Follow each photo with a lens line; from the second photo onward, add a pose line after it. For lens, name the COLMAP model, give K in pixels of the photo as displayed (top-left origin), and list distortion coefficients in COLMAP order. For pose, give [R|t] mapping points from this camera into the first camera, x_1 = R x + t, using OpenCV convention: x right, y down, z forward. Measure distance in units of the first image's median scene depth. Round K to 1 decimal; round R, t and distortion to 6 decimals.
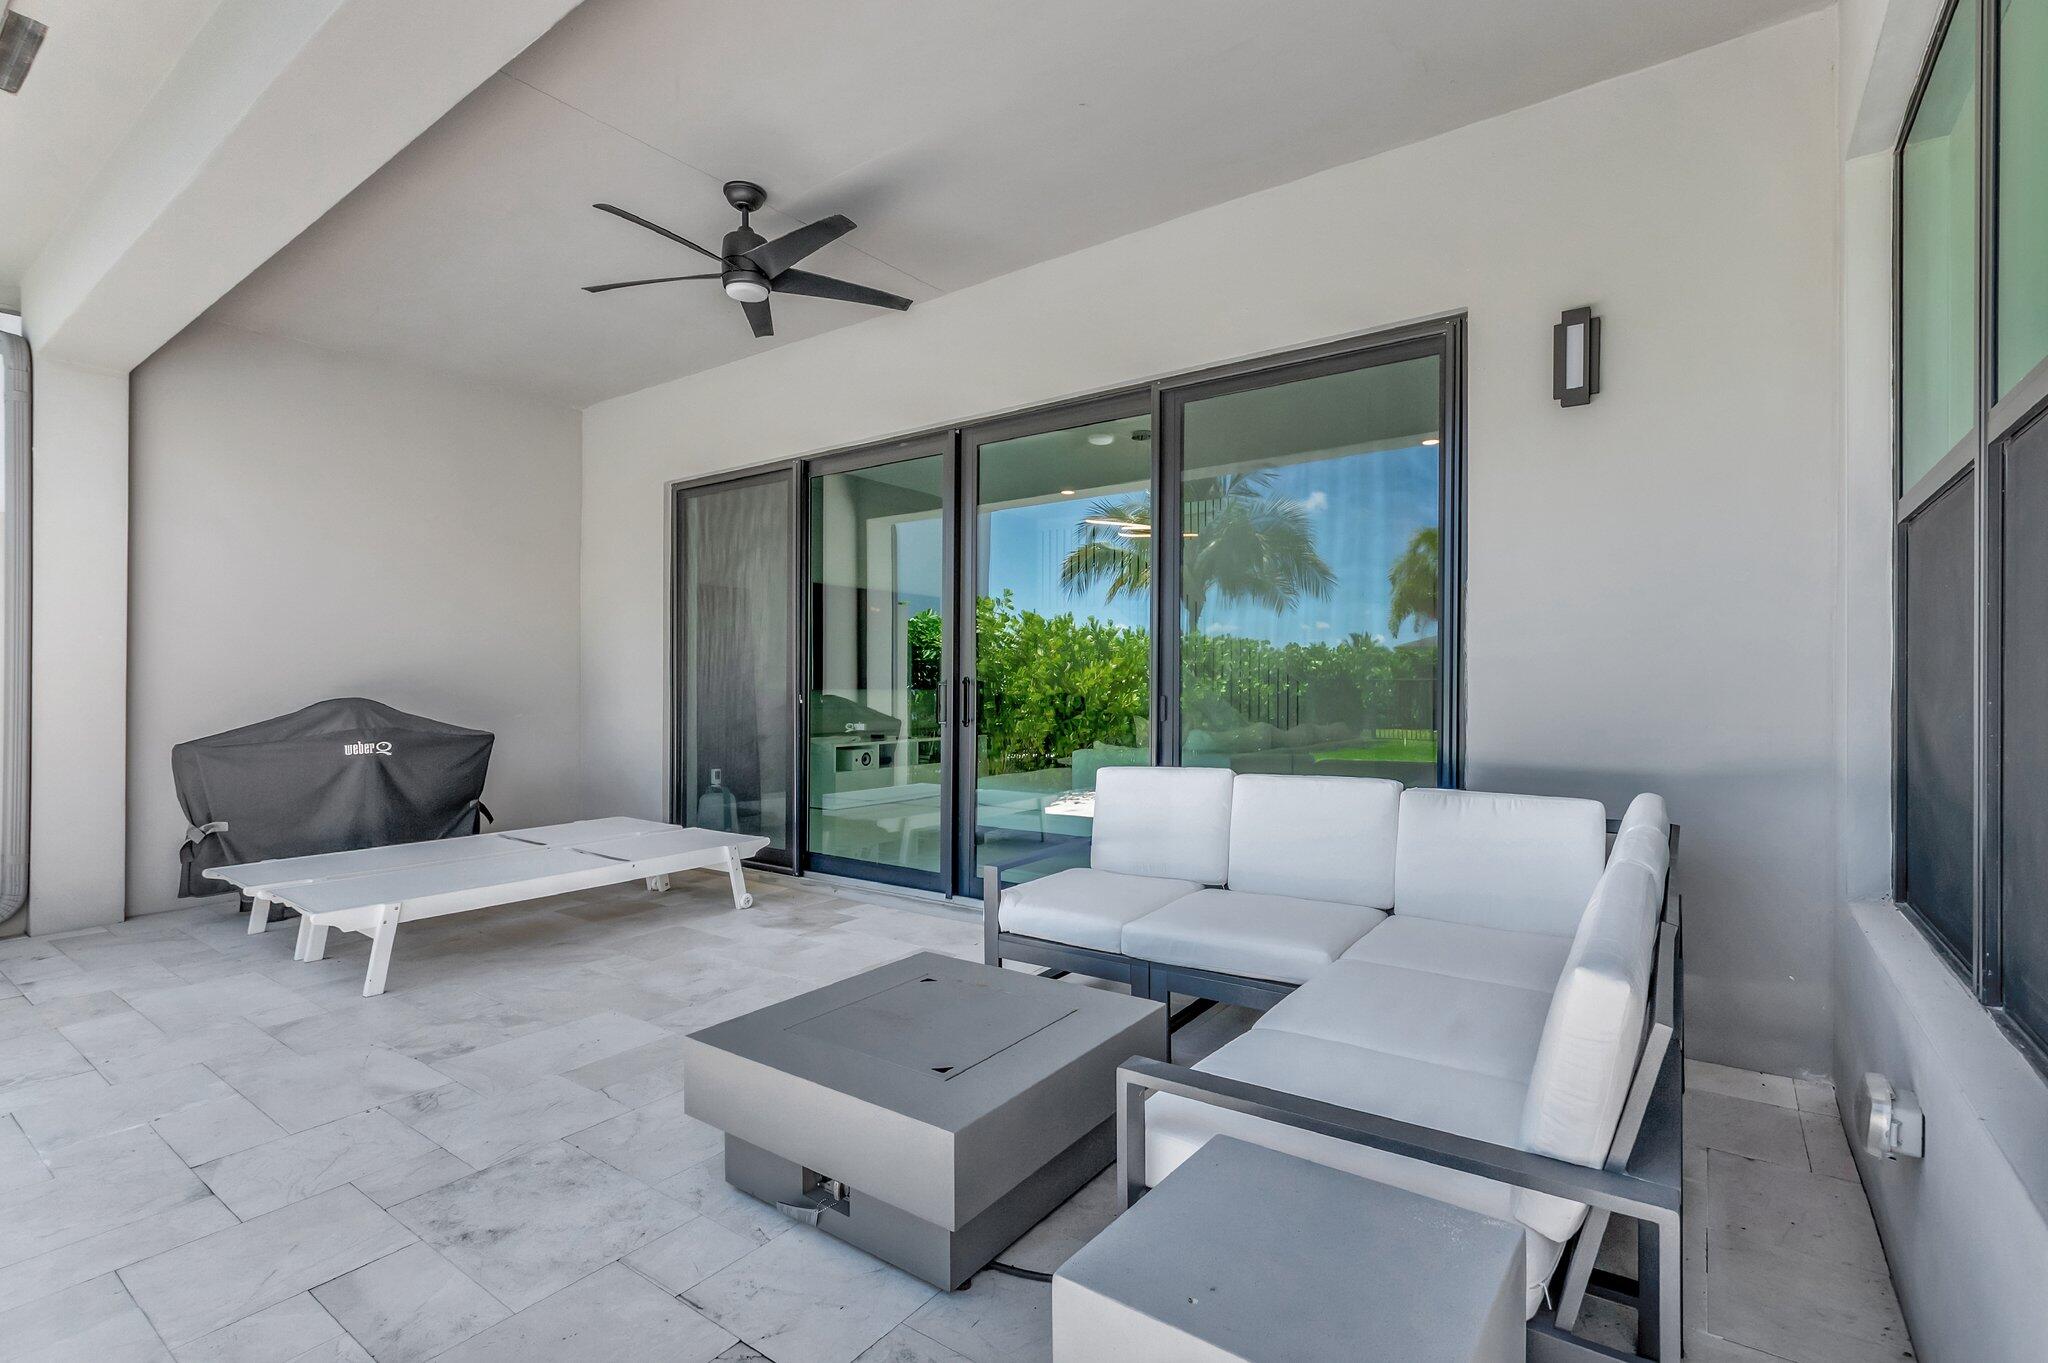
lens RADIAL K [[914.4, 0, 1030.8], [0, 914.4, 687.0], [0, 0, 1]] dist [-0.001969, -0.000516]
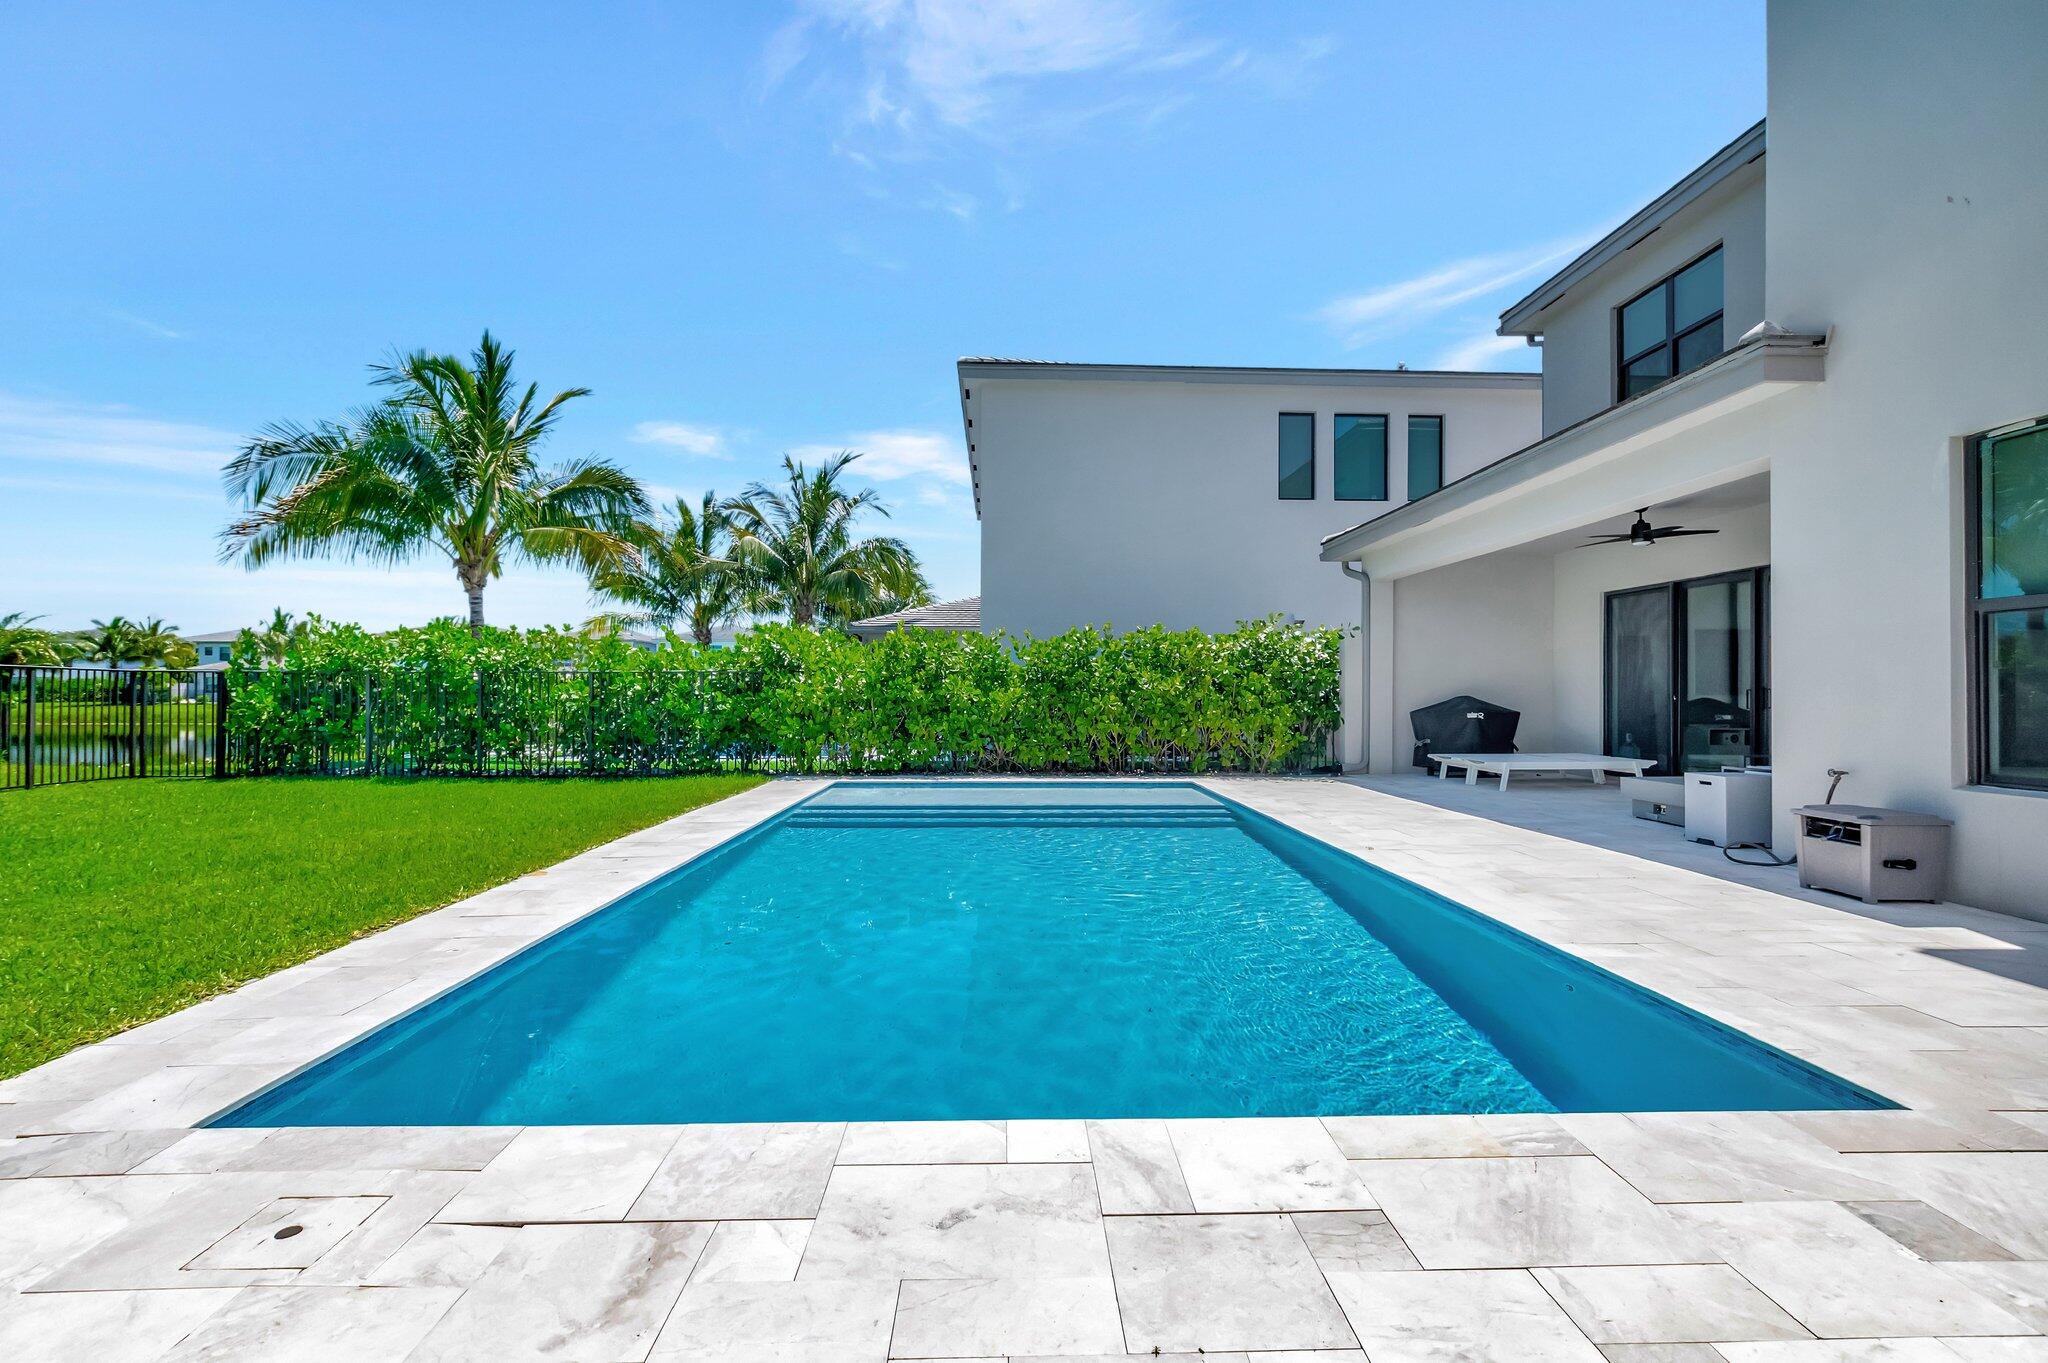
lens RADIAL K [[914.4, 0, 1030.8], [0, 914.4, 687.0], [0, 0, 1]] dist [-0.001969, -0.000516]
pose [[0.613032, -0.004684, -0.790044, 0.494844], [-0.007903, 0.999896, -0.012061, 0.026685], [0.790019, 0.013637, 0.612931, -1.437891]]
